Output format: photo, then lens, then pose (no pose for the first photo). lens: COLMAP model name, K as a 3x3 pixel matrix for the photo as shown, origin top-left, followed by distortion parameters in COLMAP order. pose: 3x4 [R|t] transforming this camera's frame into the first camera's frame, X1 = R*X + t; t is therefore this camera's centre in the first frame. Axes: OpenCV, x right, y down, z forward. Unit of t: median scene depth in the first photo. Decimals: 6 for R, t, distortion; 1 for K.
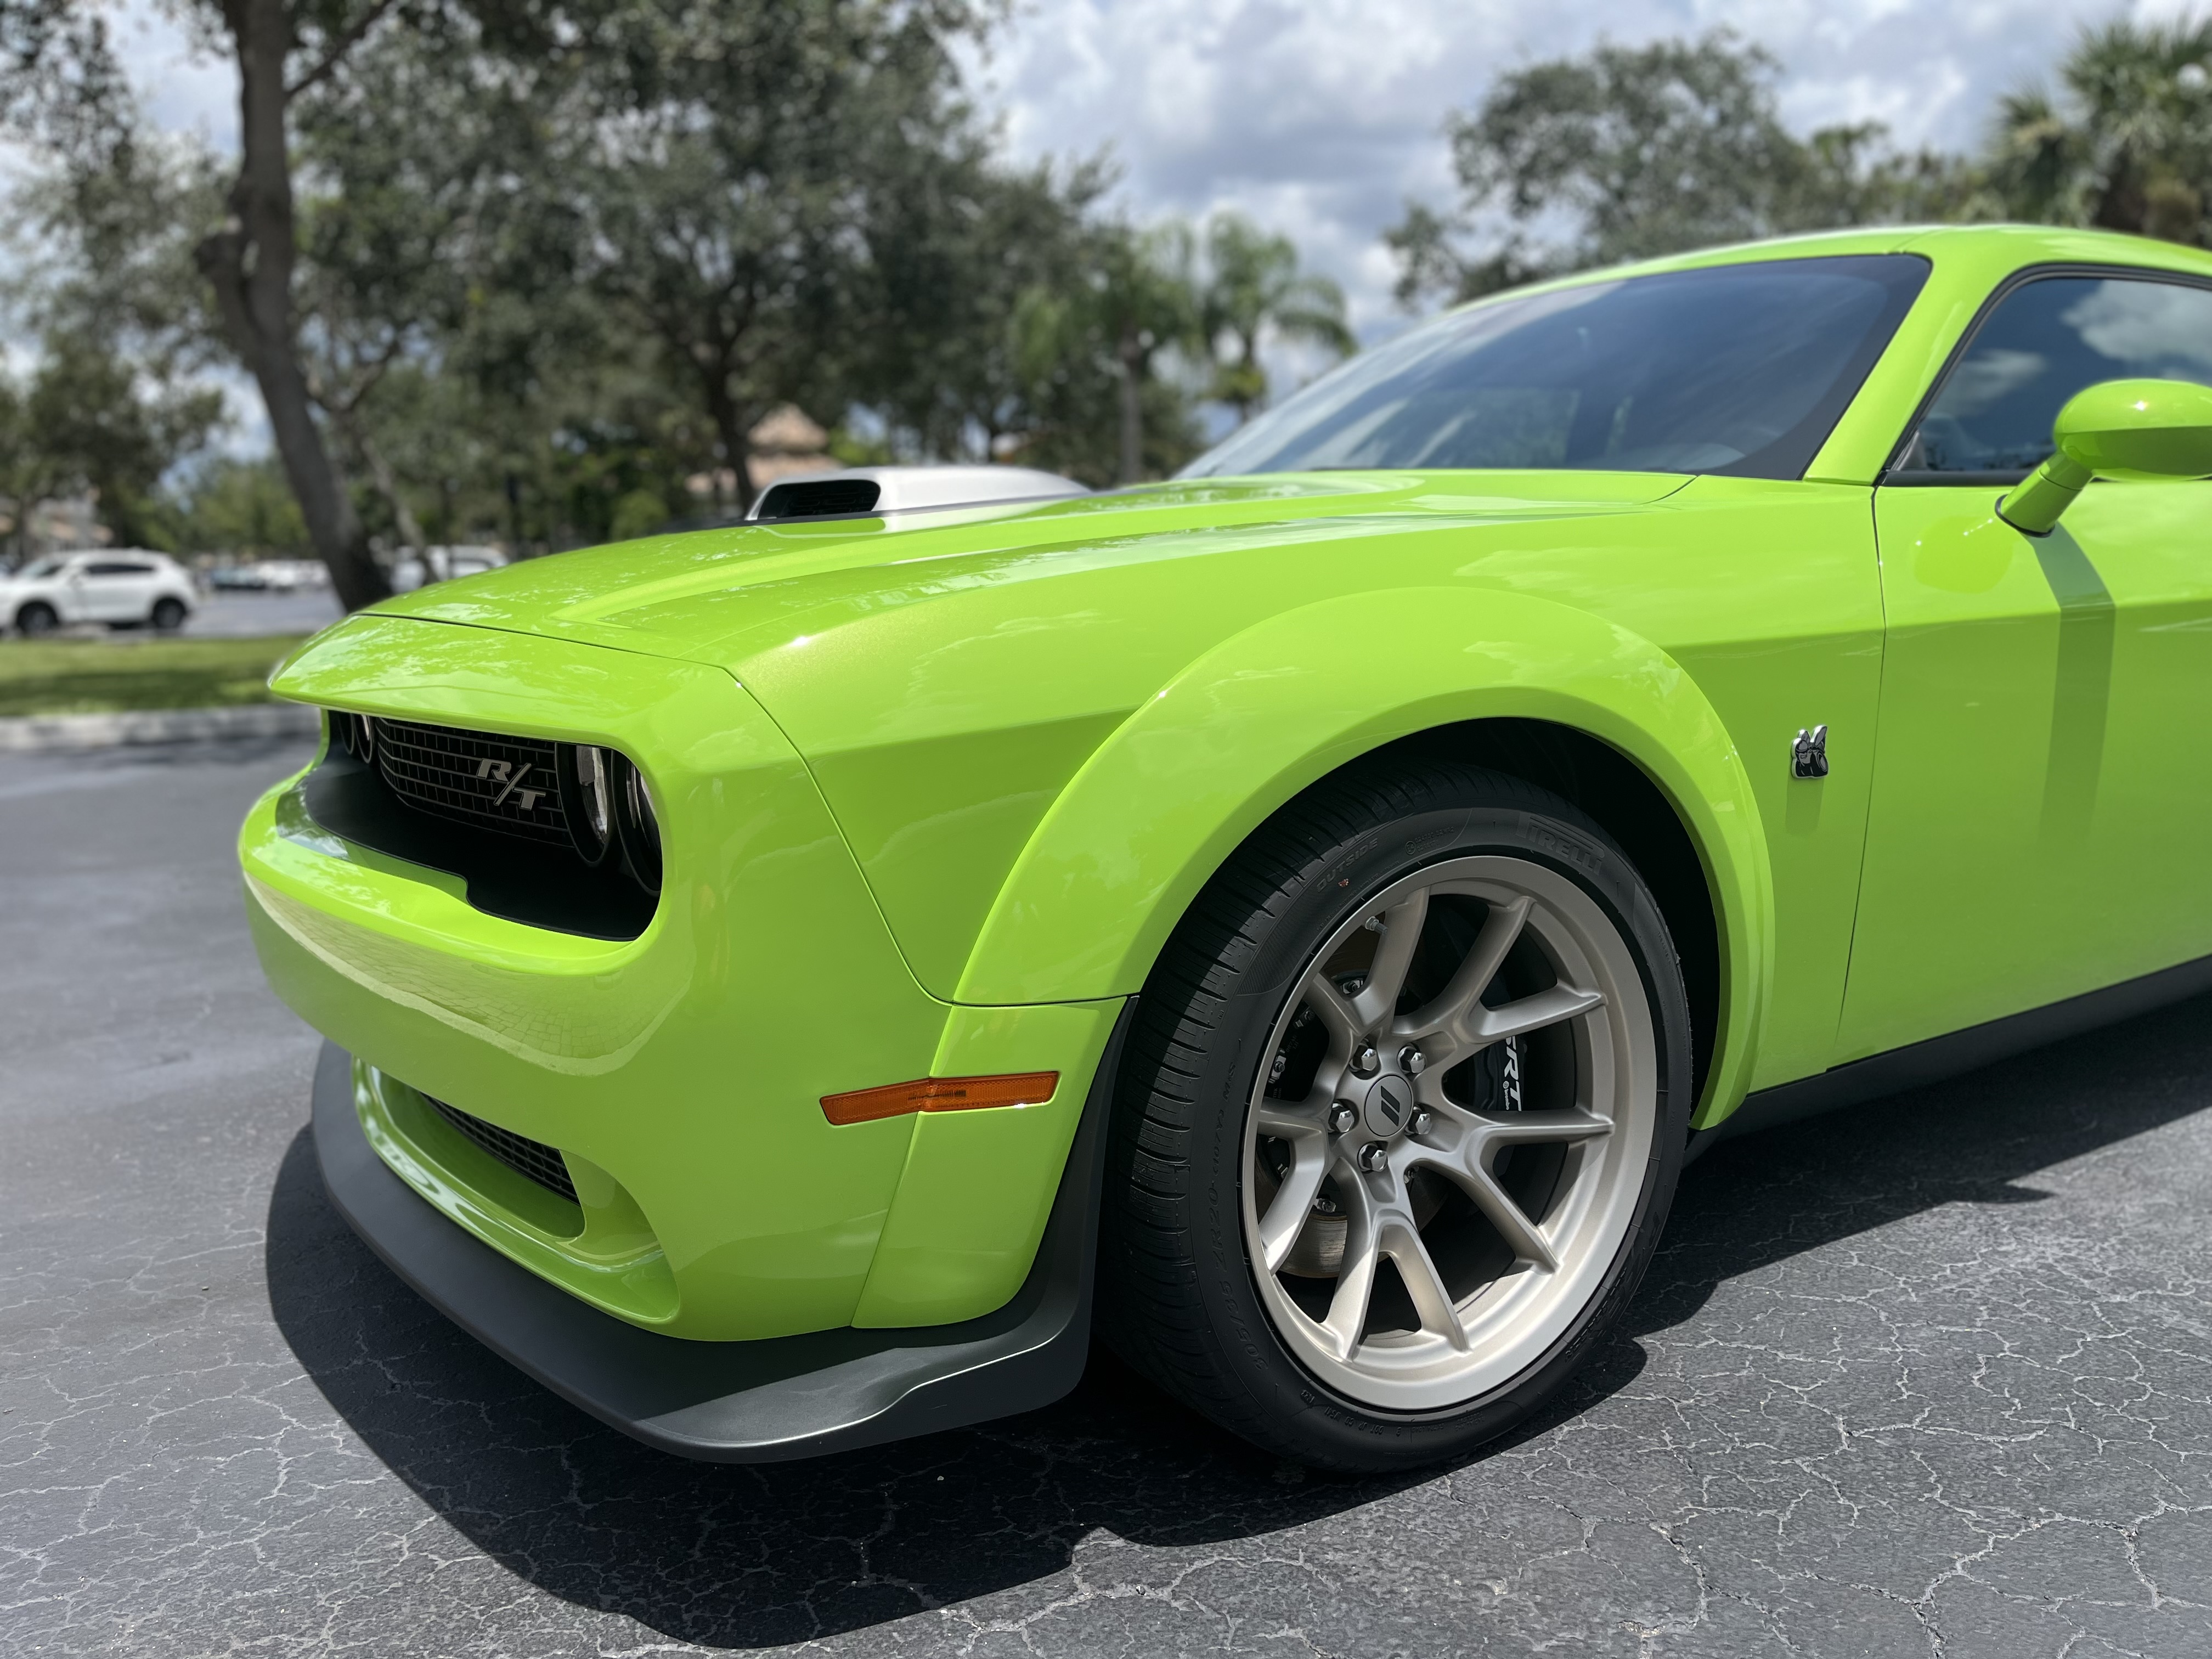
lens RADIAL K [[1703.4, 0, 1106.0], [0, 1703.4, 829.5], [0, 0, 1]] dist [0.081562, -0.106170]
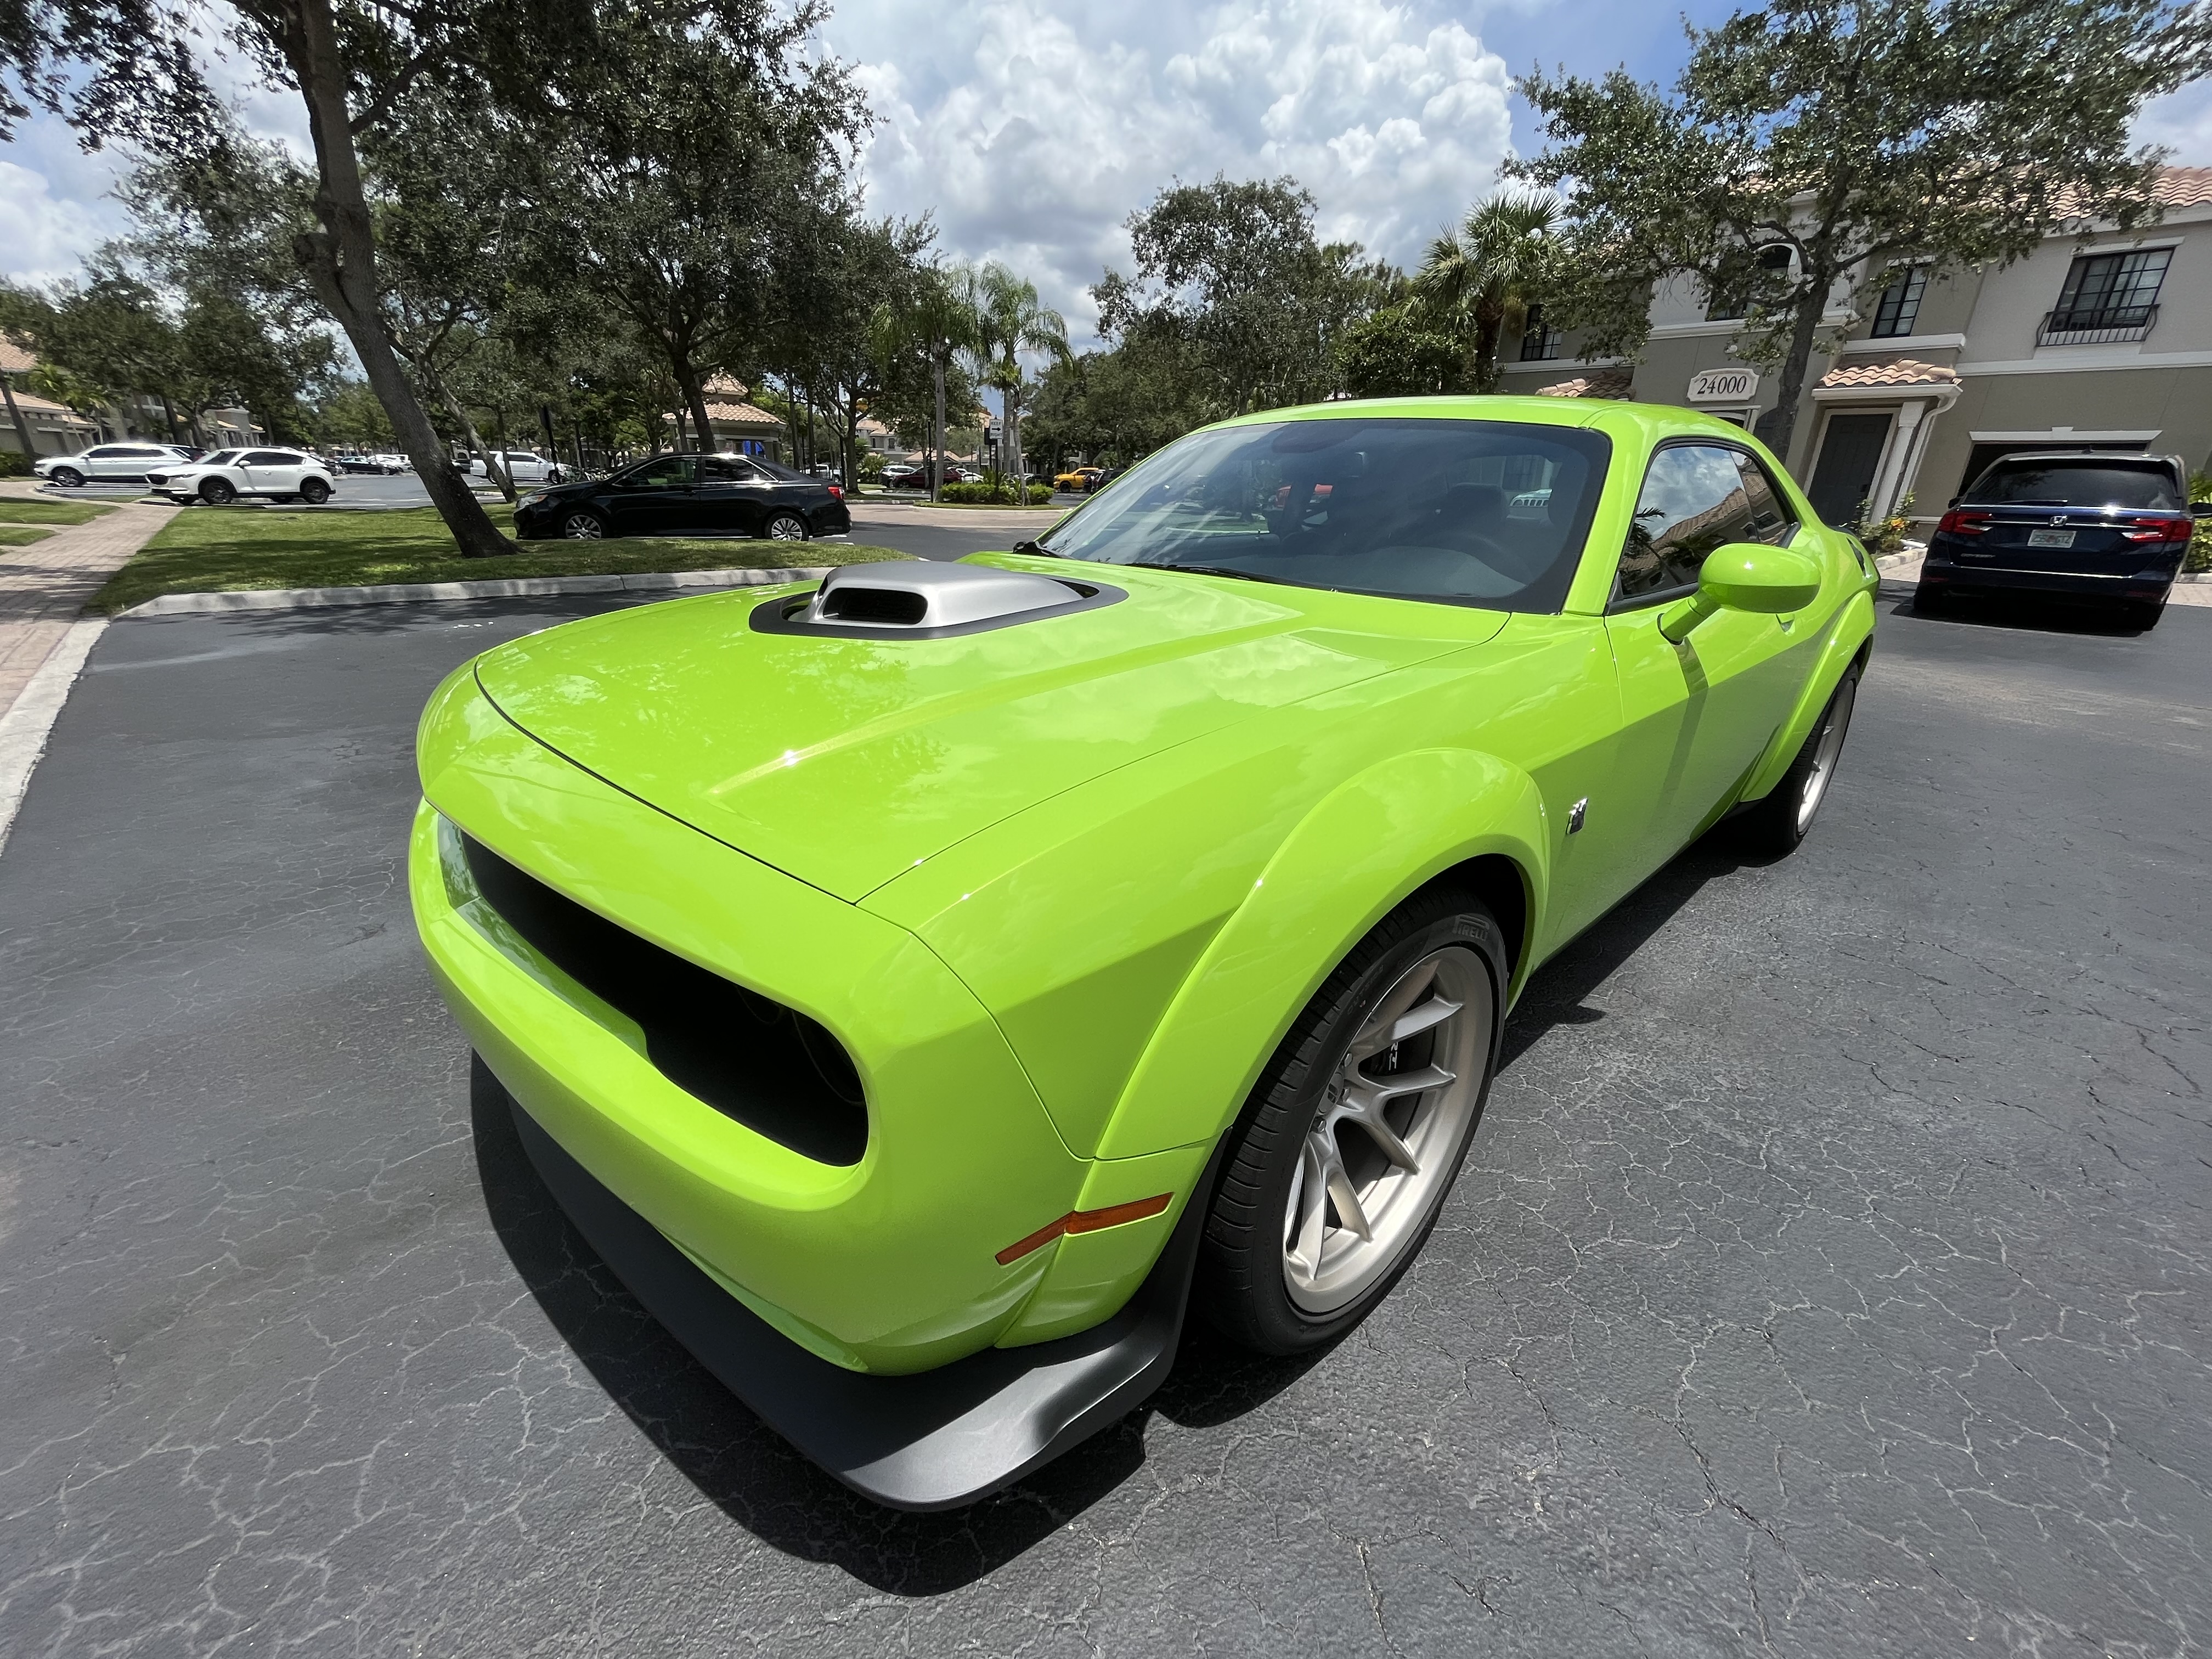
lens RADIAL K [[909.4, 0, 1101.5], [0, 909.4, 832.4], [0, 0, 1]] dist [-0.001914, 0.000646]
pose [[0.981951, -0.025147, 0.187454, -0.134895], [-0.015932, 0.976601, 0.214467, -0.176907], [-0.188462, -0.213583, 0.958574, 0.286494]]
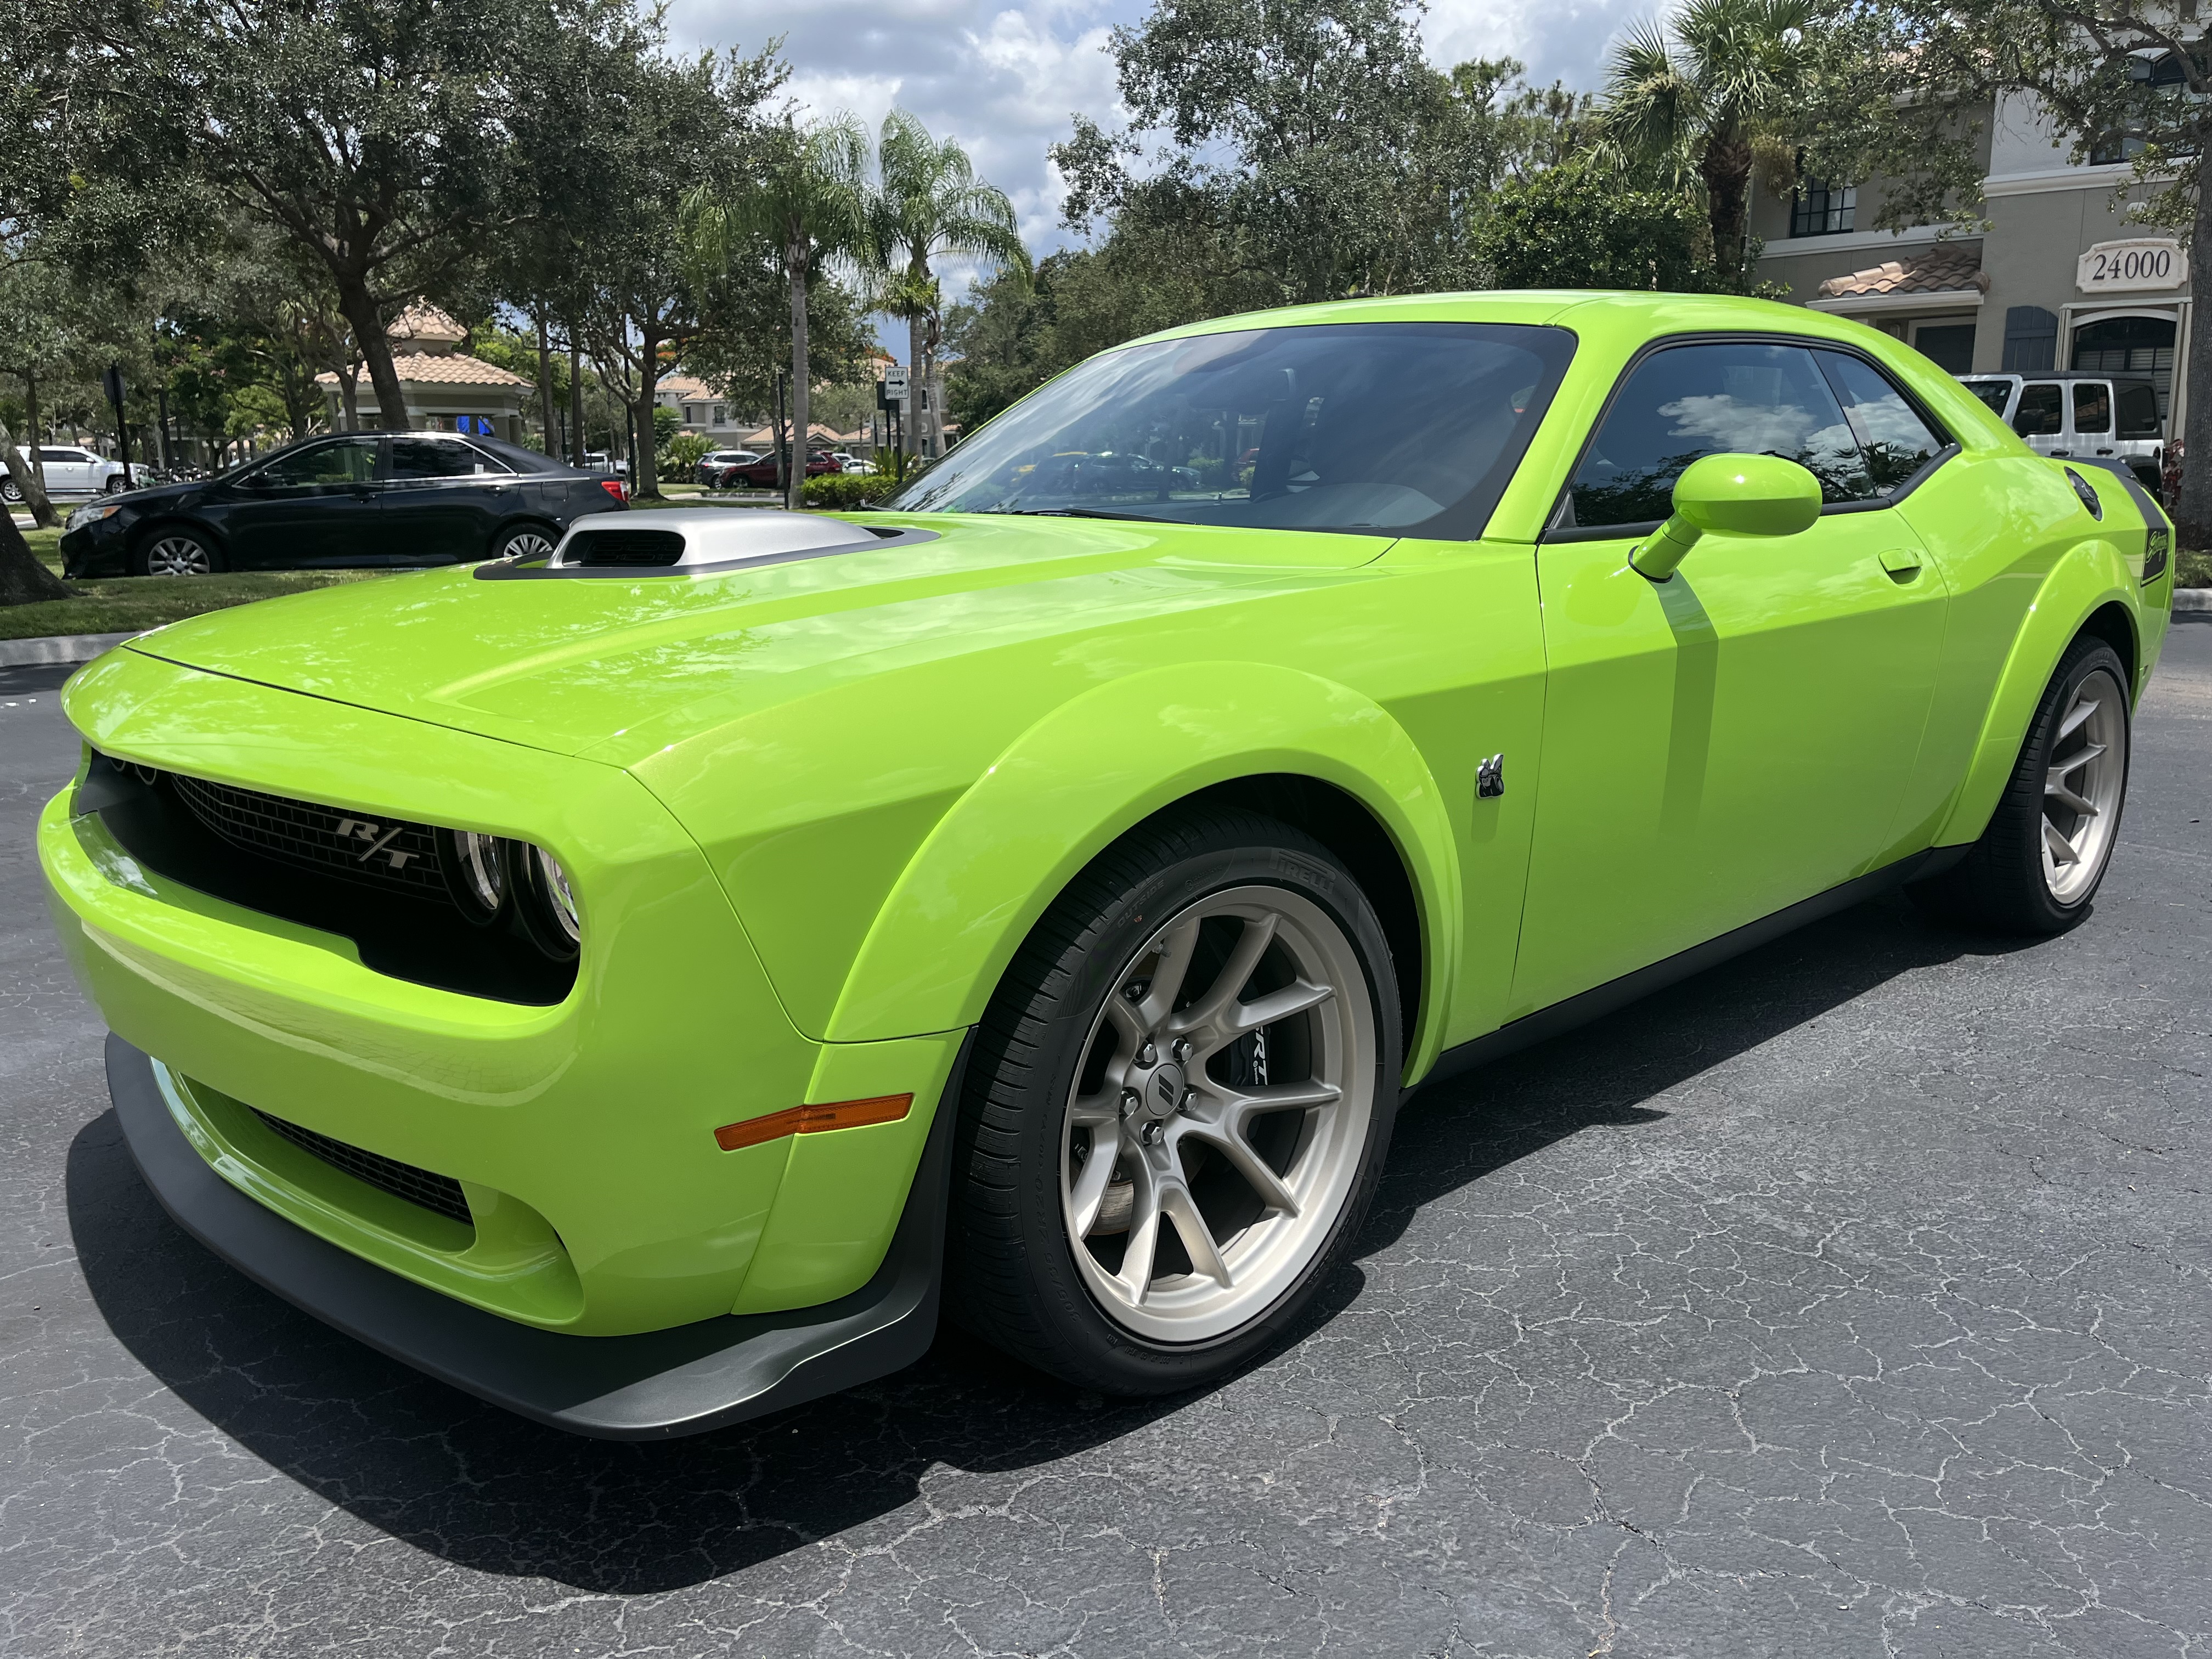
lens RADIAL K [[1698.3, 0, 1094.8], [0, 1698.3, 831.0], [0, 0, 1]] dist [0.085116, -0.113373]
pose [[0.983118, -0.025422, 0.181200, -0.077307], [0.015387, 0.998280, 0.056574, -0.071865], [-0.182327, -0.052830, 0.981818, -0.122310]]
